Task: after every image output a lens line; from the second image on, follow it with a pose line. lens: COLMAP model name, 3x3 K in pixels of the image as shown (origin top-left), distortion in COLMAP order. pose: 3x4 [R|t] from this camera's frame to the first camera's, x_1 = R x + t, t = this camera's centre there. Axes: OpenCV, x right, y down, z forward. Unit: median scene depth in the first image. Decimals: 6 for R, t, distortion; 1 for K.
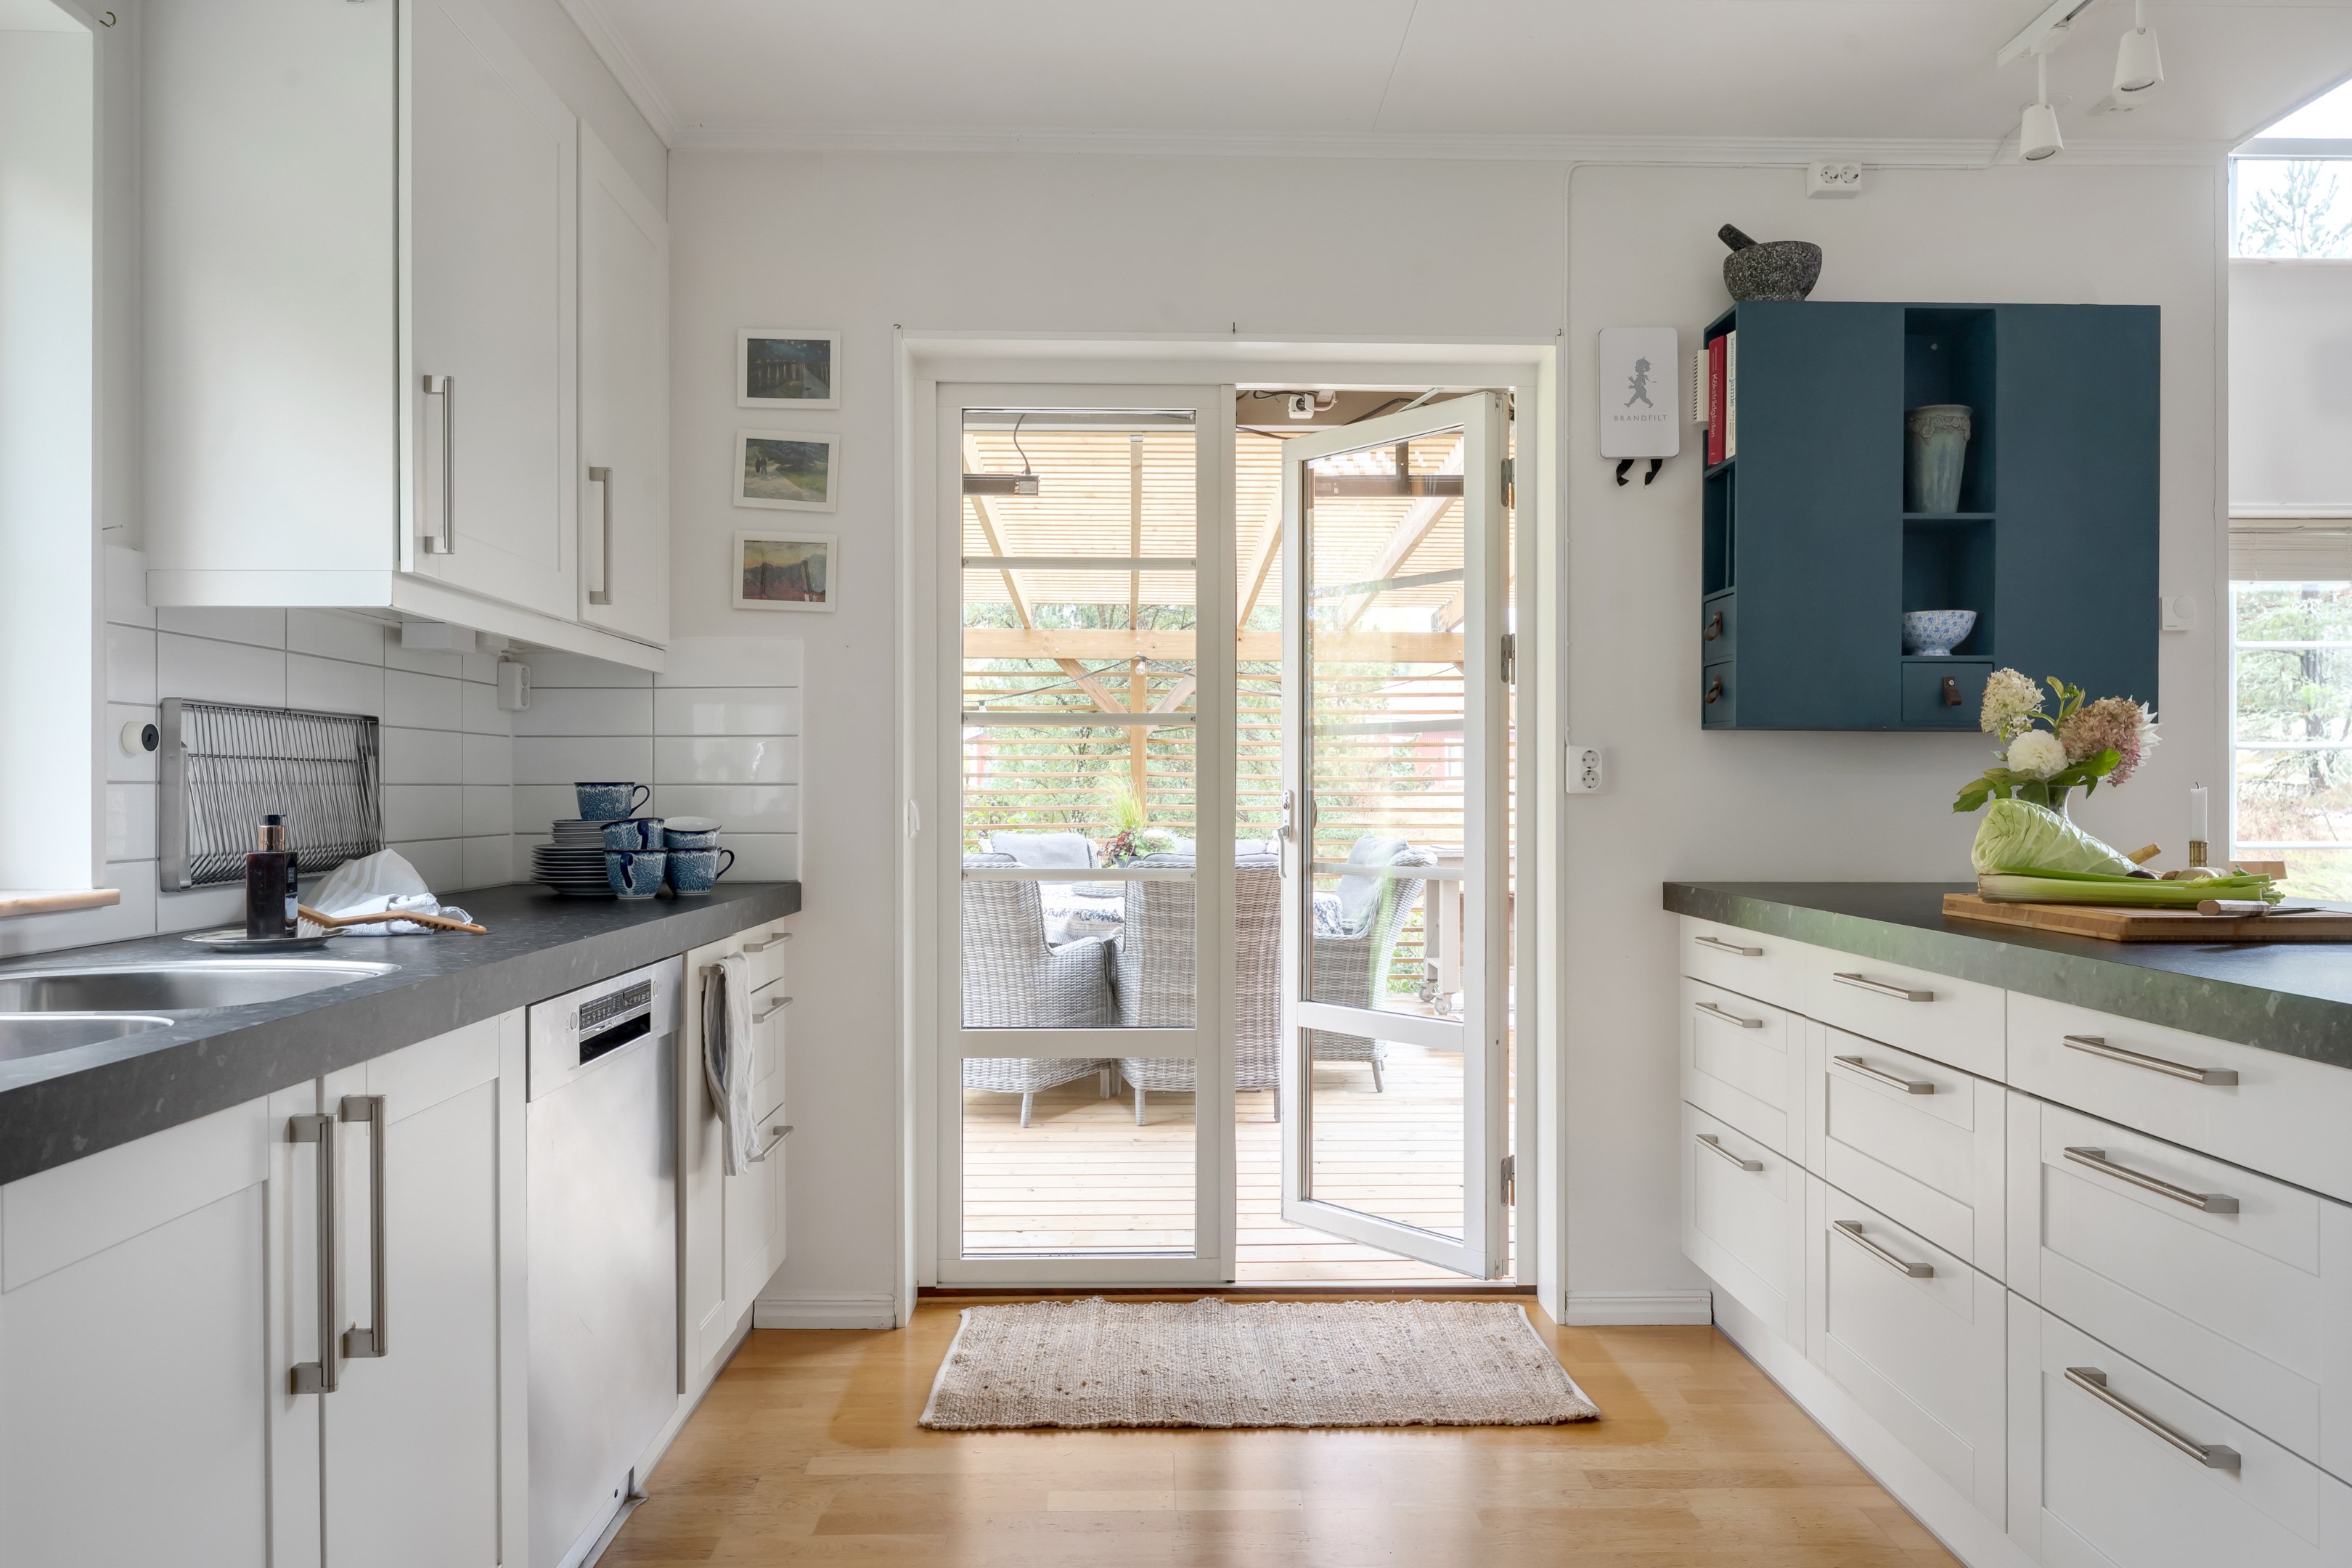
lens RADIAL K [[1554.7, 0, 1237.0], [0, 1554.7, 792.3], [0, 0, 1]] dist [-0.003103, -0.001186]
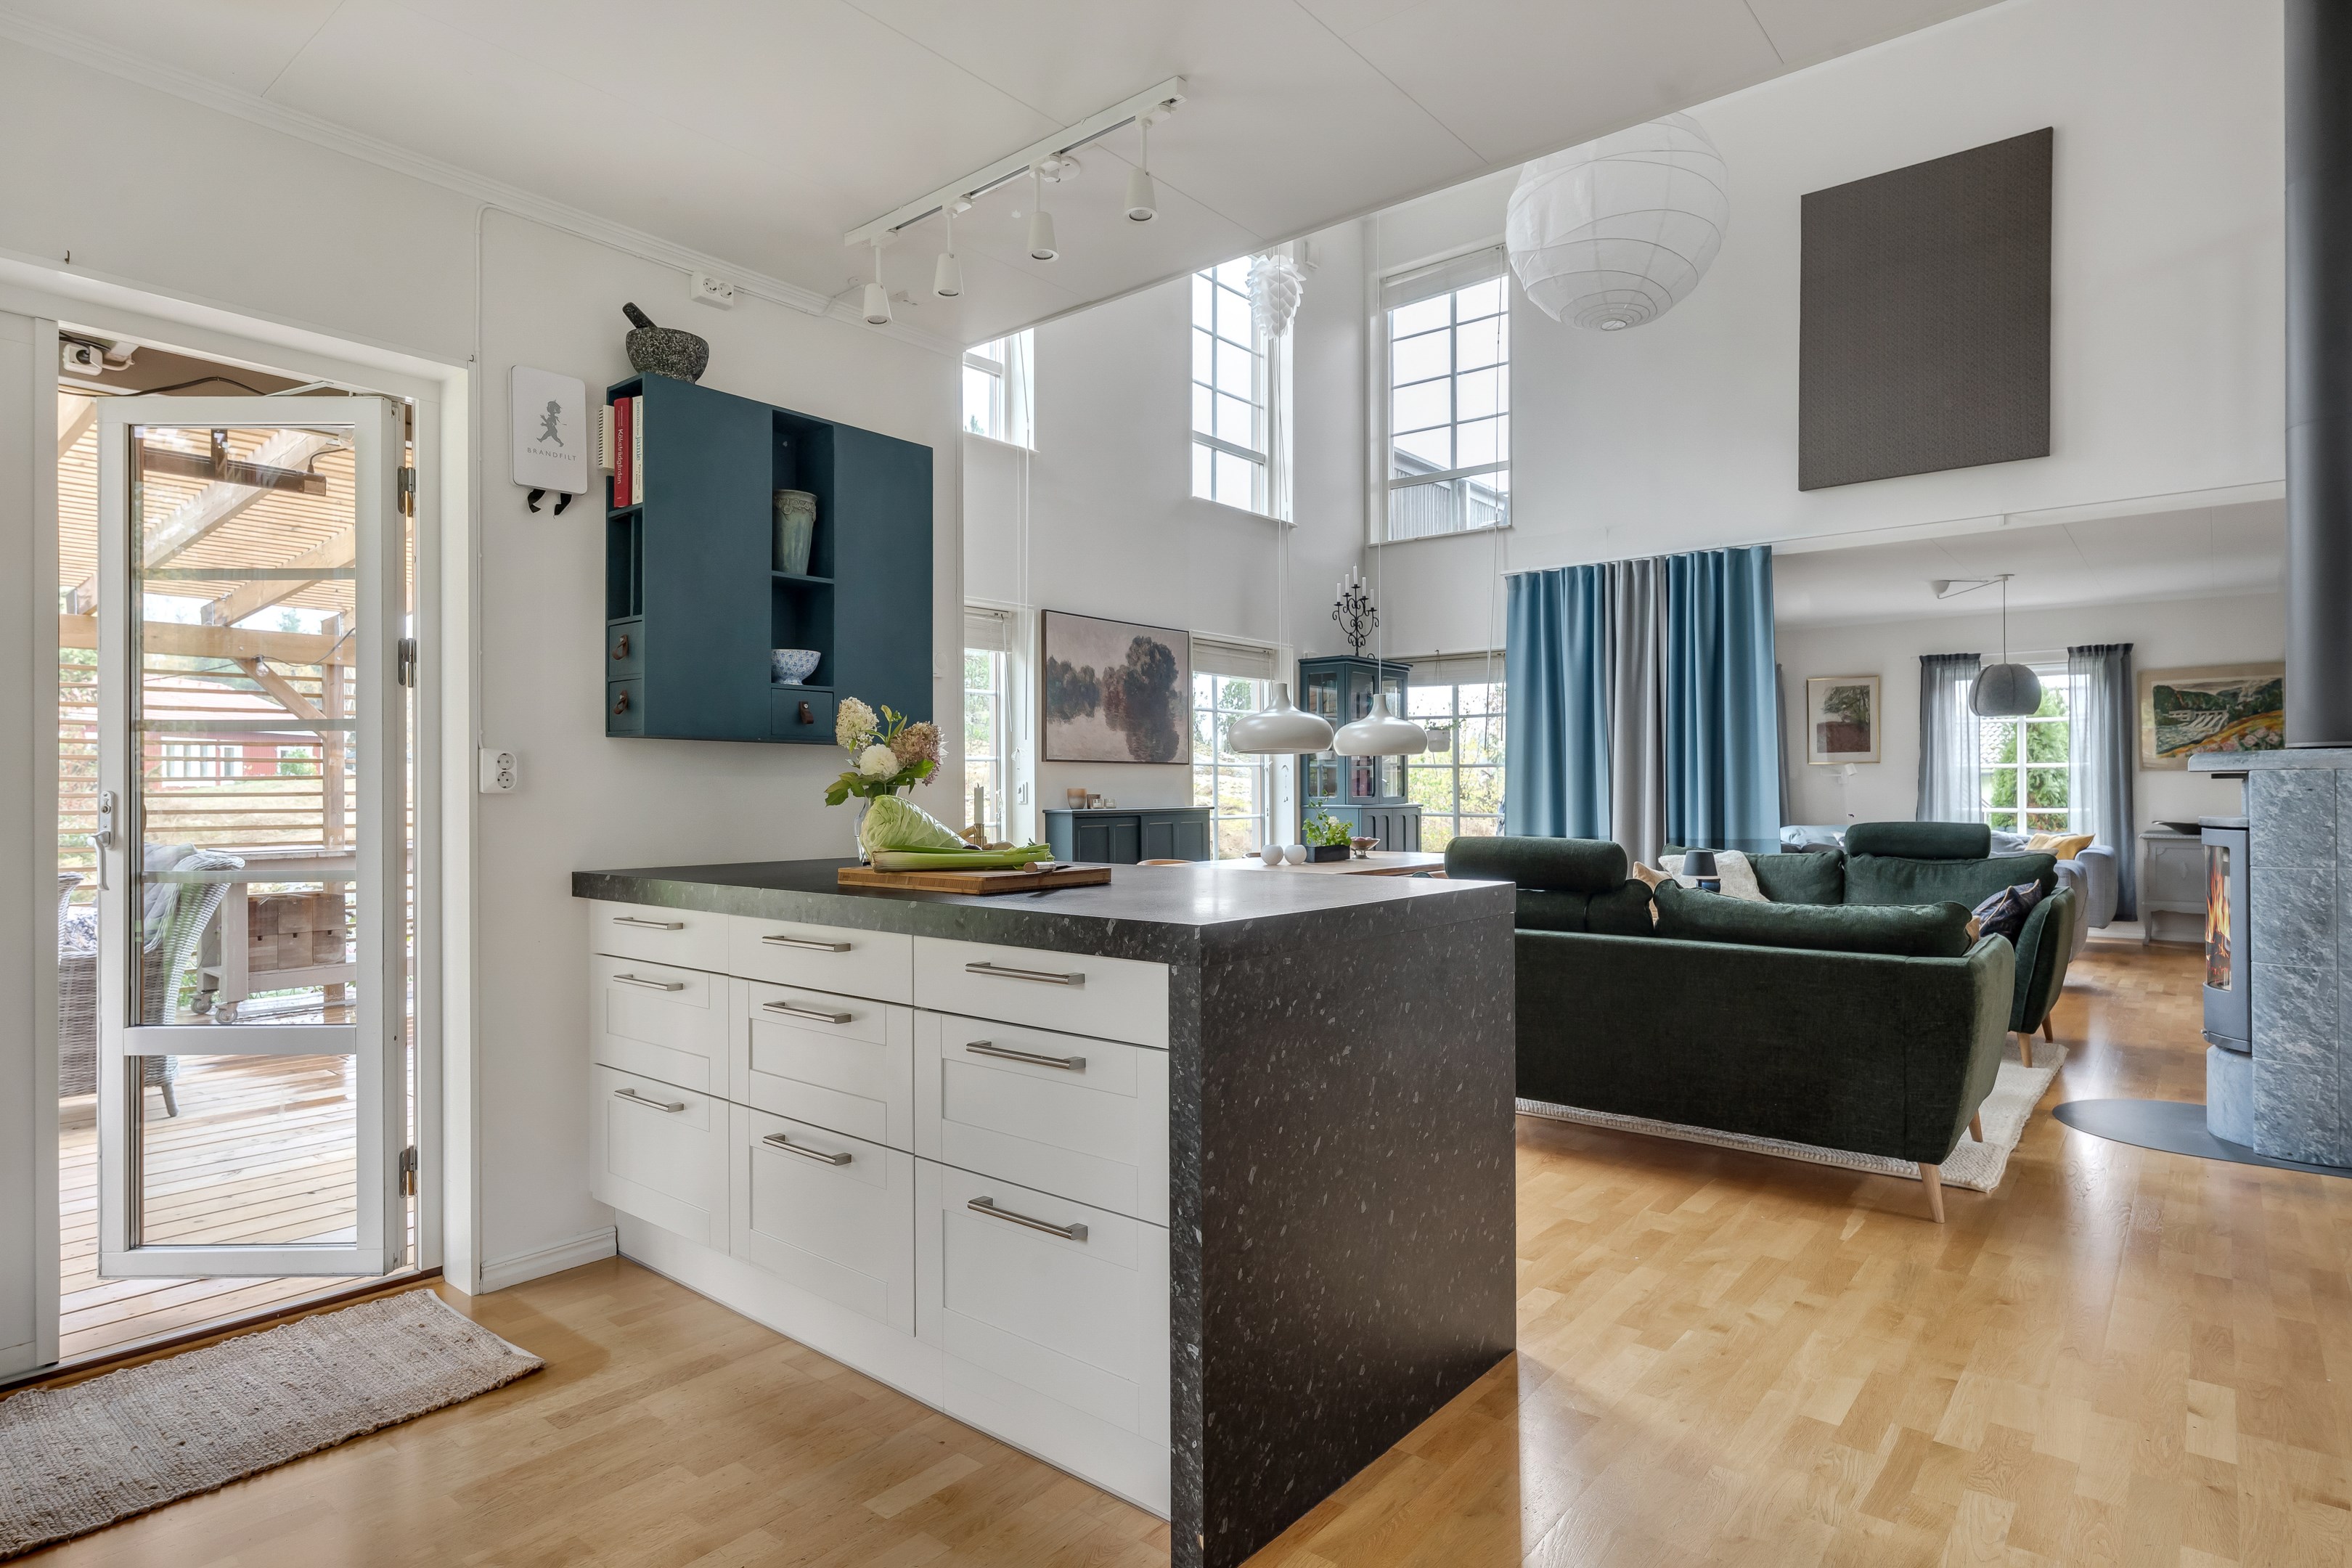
lens RADIAL K [[1264.2, 0, 1185.3], [0, 1264.2, 785.0], [0, 0, 1]] dist [0.003778, -0.002313]
pose [[0.650093, -0.001430, 0.759853, -0.135211], [0.004600, 0.999987, -0.002053, -0.001031], [-0.759840, 0.004830, 0.650092, 0.071591]]
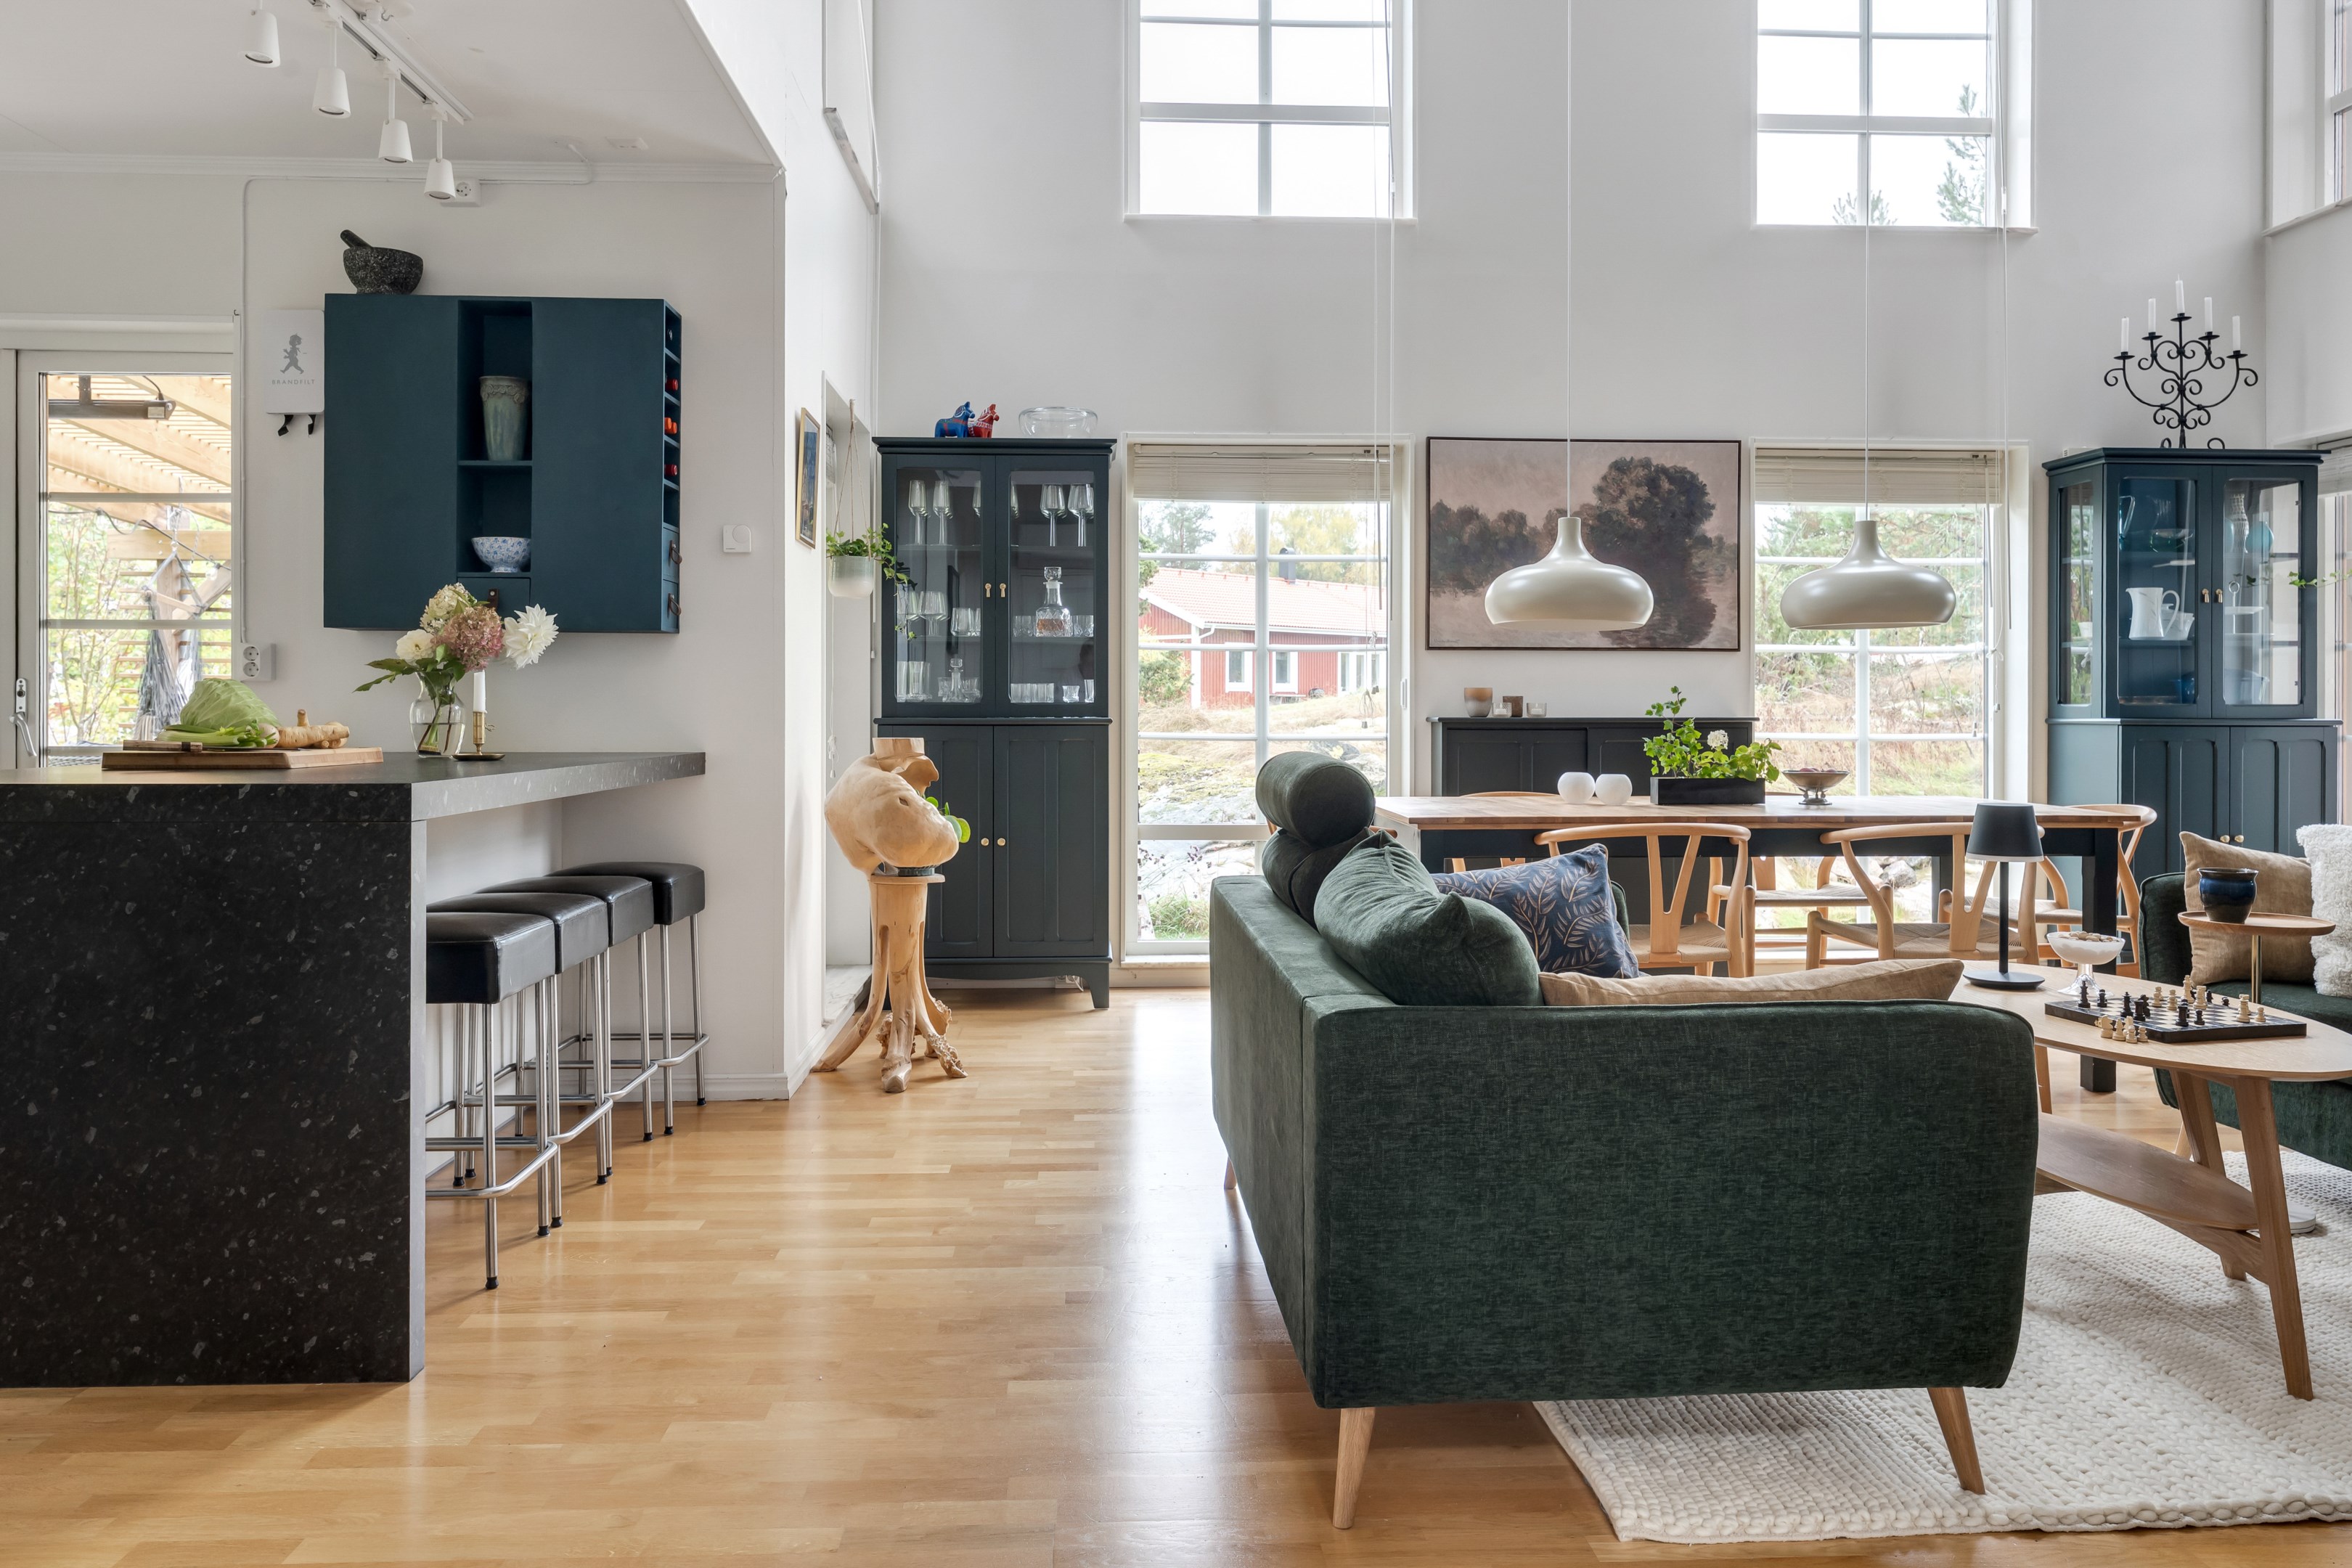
lens RADIAL K [[1711.6, 0, 1180.9], [0, 1711.6, 705.4], [0, 0, 1]] dist [0.008330, -0.008147]
pose [[0.999593, 0.000653, 0.028530, 0.953434], [-0.000665, 1.000000, 0.000396, 0.020720], [-0.028530, -0.000415, 0.999593, -0.416303]]
